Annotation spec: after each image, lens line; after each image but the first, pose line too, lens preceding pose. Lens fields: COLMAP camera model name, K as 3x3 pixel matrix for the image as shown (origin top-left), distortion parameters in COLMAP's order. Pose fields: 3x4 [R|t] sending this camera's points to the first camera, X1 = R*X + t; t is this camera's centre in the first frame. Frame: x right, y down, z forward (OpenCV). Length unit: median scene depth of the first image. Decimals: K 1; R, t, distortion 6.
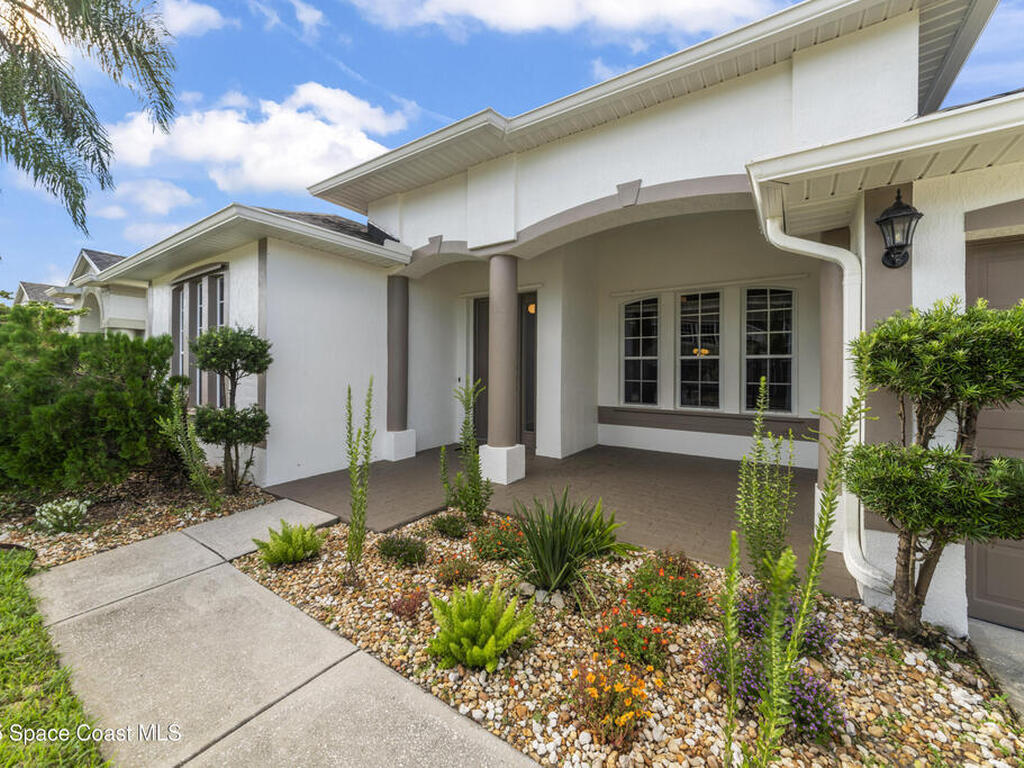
lens RADIAL K [[413.9, 0, 516.4], [0, 413.9, 371.9], [0, 0, 1]] dist [0.000810, 0.000049]
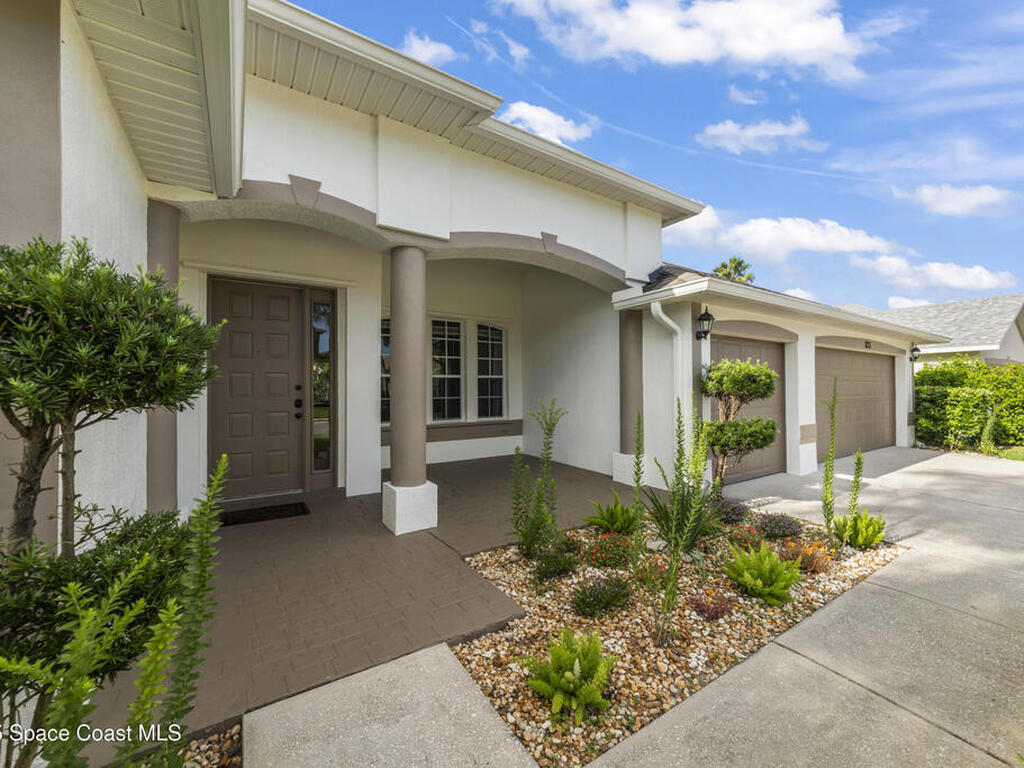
lens RADIAL K [[407.6, 0, 512.0], [0, 407.6, 384.0], [0, 0, 1]] dist [0.000560, -0.000011]
pose [[0.385302, -0.001674, 0.922789, -0.610861], [0.009960, 0.999948, -0.002344, -0.009985], [-0.922737, 0.010094, 0.385299, 0.448373]]
